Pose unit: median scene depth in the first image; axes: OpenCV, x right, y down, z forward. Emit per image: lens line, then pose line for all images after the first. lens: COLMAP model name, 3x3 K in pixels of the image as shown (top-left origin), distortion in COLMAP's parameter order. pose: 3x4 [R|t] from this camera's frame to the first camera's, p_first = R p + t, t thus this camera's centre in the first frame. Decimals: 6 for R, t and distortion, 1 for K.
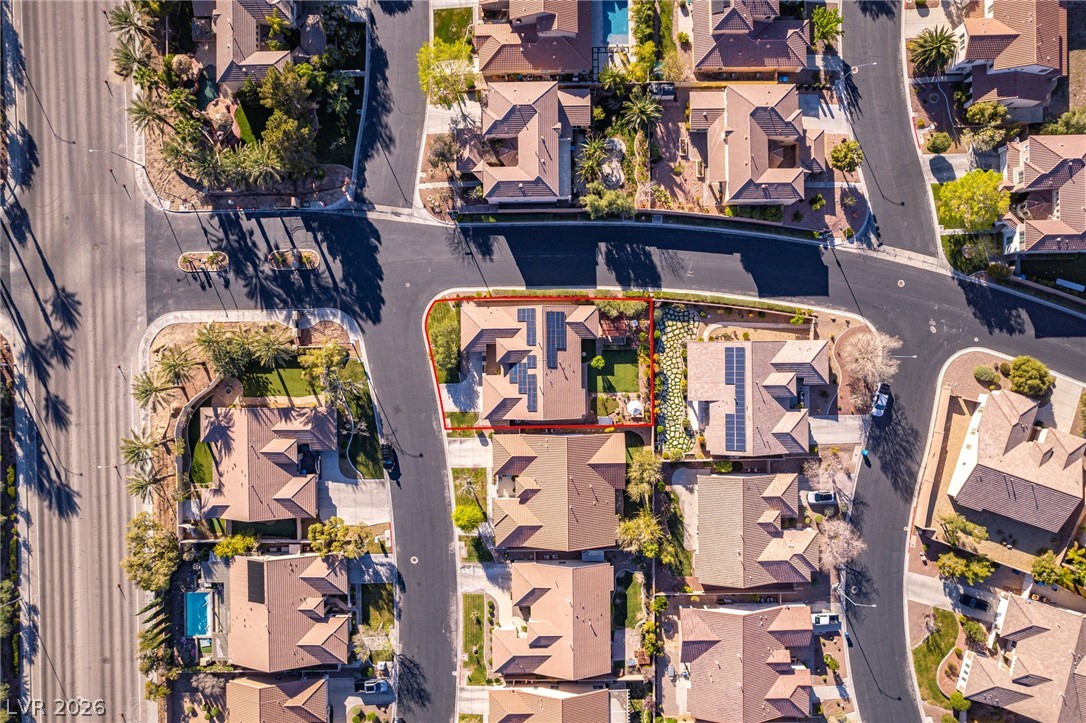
lens RADIAL K [[716.9, 0, 543.0], [0, 716.9, 361.5], [0, 0, 1]] dist [-0.071843, 0.066601]
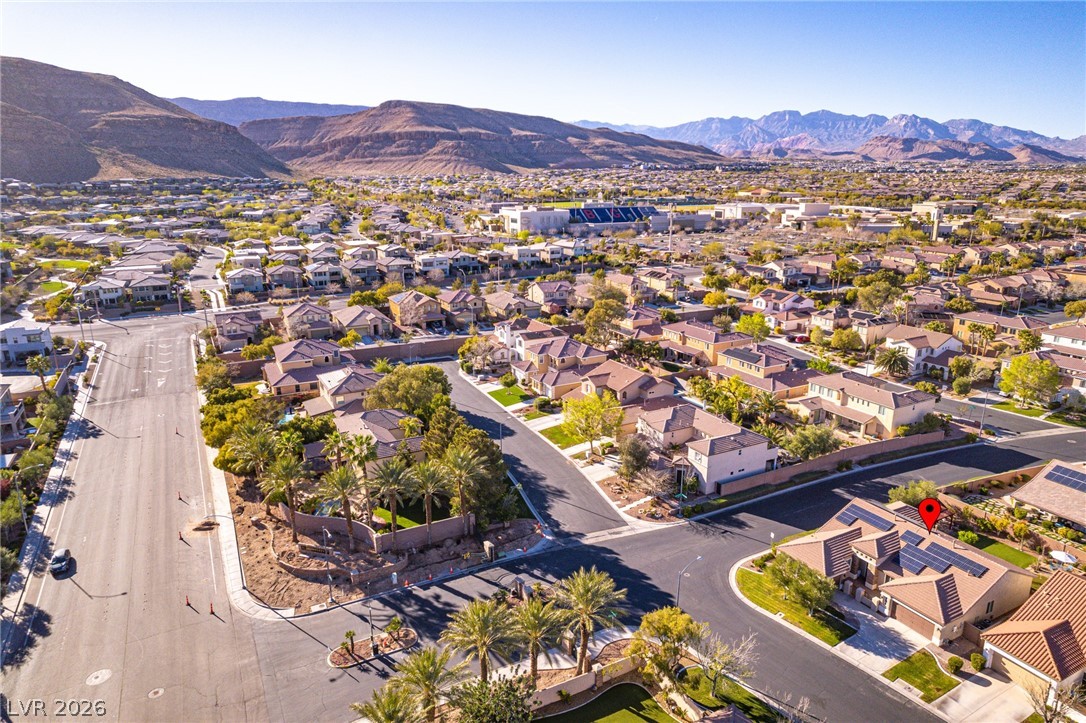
lens RADIAL K [[691.6, 0, 543.0], [0, 691.6, 361.5], [0, 0, 1]] dist [-0.076719, 0.065687]
pose [[0.889058, -0.114524, 0.443238, -0.581570], [0.457741, 0.237121, -0.856882, 0.345033], [-0.006968, 0.964706, 0.263237, 0.635115]]
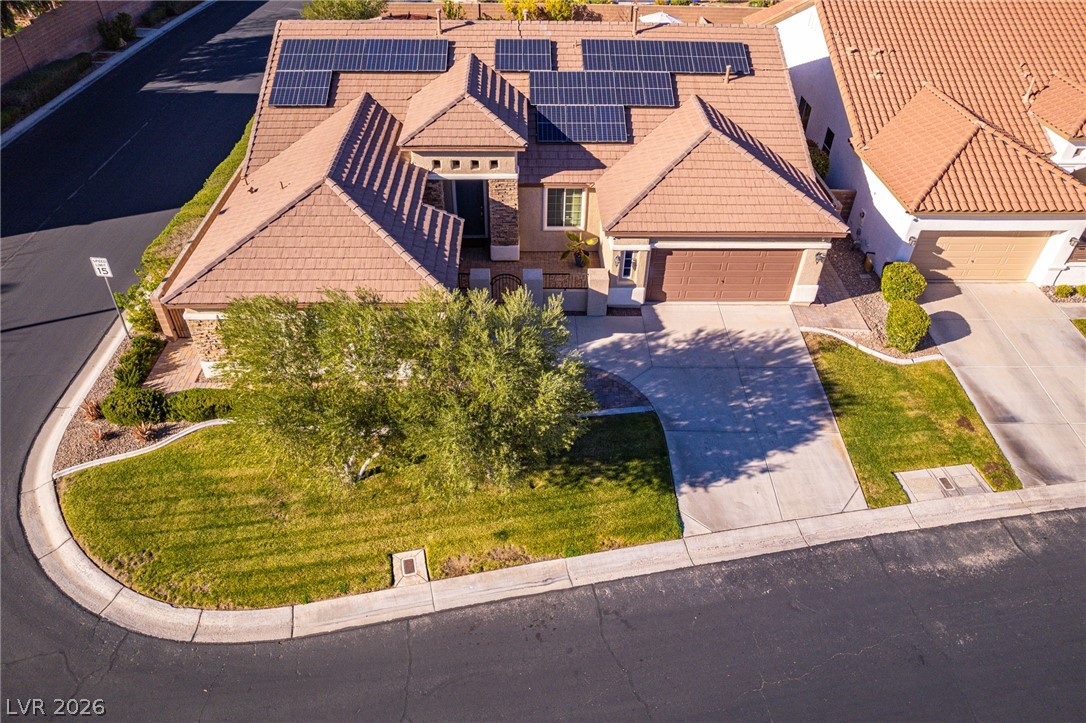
lens RADIAL K [[716.9, 0, 543.0], [0, 716.9, 361.5], [0, 0, 1]] dist [-0.071843, 0.066601]
pose [[-0.017213, -0.638549, 0.769388, -0.230824], [0.999655, 0.004292, 0.025926, -0.000694], [-0.019857, 0.769569, 0.638255, 0.895054]]
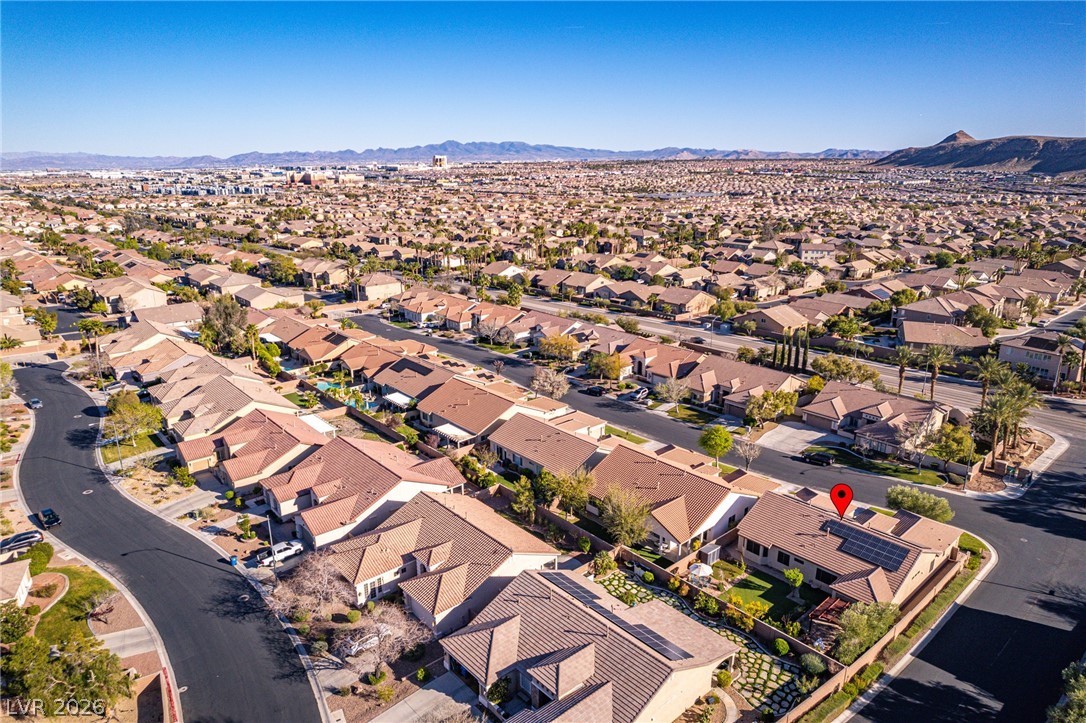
lens RADIAL K [[691.6, 0, 543.0], [0, 691.6, 361.5], [0, 0, 1]] dist [-0.076719, 0.065687]
pose [[-0.759511, 0.194112, -0.620858, 0.577152], [-0.650414, -0.211578, 0.729518, -0.252489], [0.010248, 0.957891, 0.286949, 0.626128]]
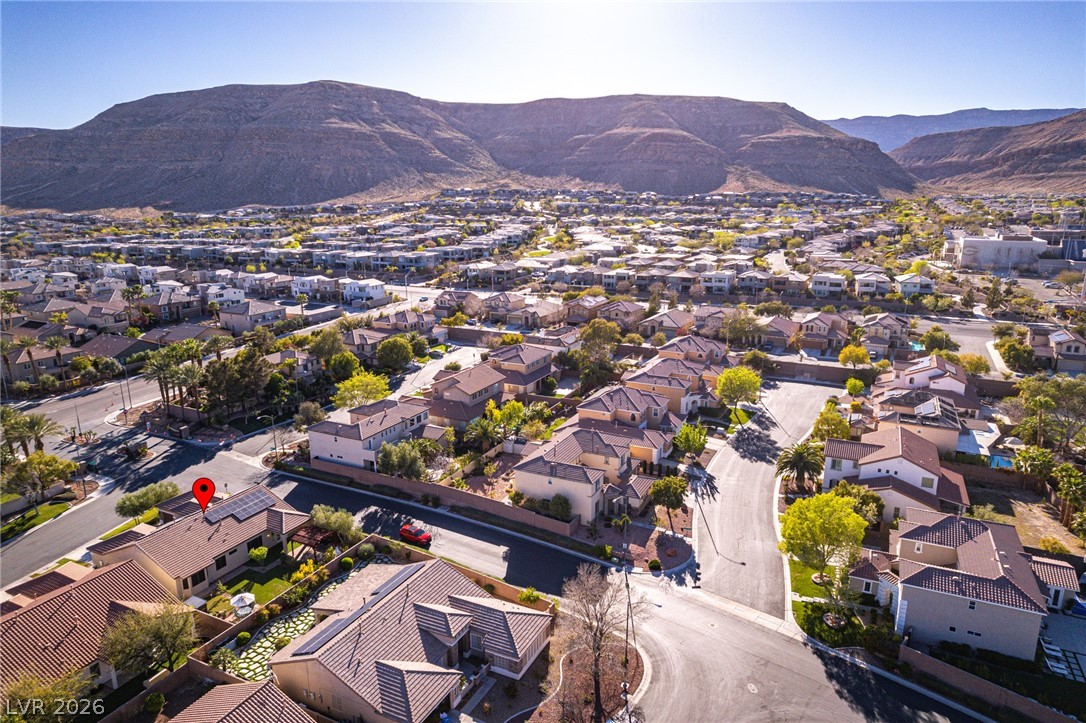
lens RADIAL K [[691.6, 0, 543.0], [0, 691.6, 361.5], [0, 0, 1]] dist [-0.076719, 0.065687]
pose [[0.892253, 0.114544, -0.436765, 0.603244], [-0.451522, 0.218973, -0.864973, 0.419090], [-0.003437, 0.968984, 0.247099, 0.625981]]
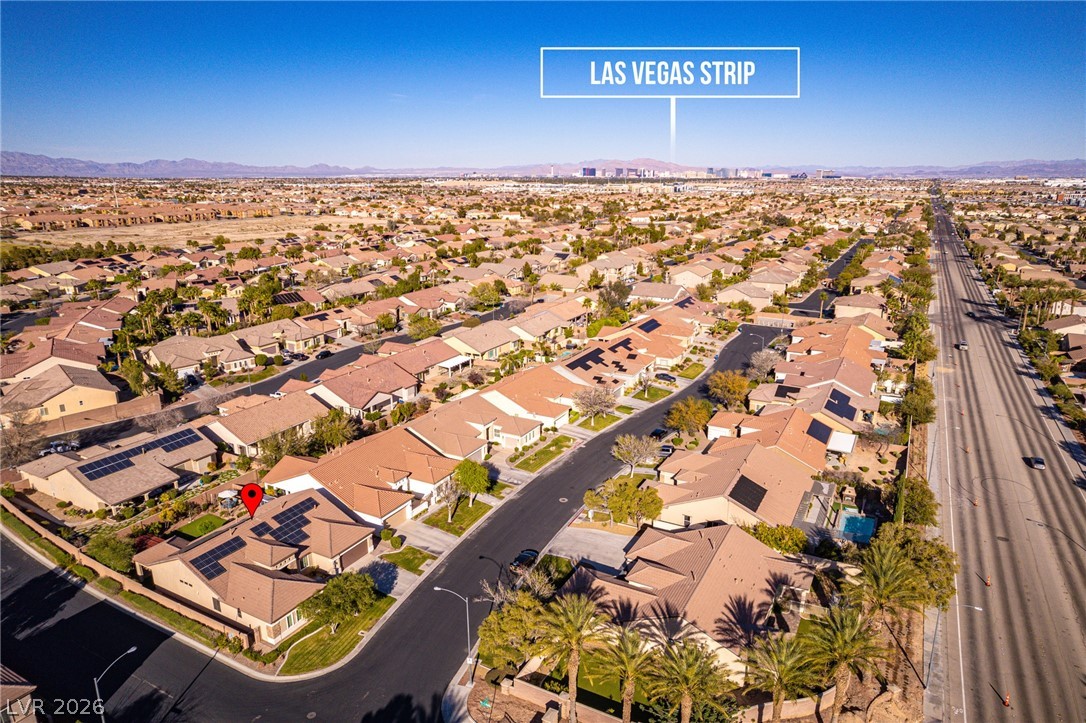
lens RADIAL K [[685.8, 0, 543.0], [0, 685.8, 361.5], [0, 0, 1]] dist [0.006460, 0.002087]
pose [[-0.870136, -0.120010, 0.477975, -0.533725], [0.492691, -0.233251, 0.838361, -0.376494], [0.010877, 0.964983, 0.262088, 0.638999]]
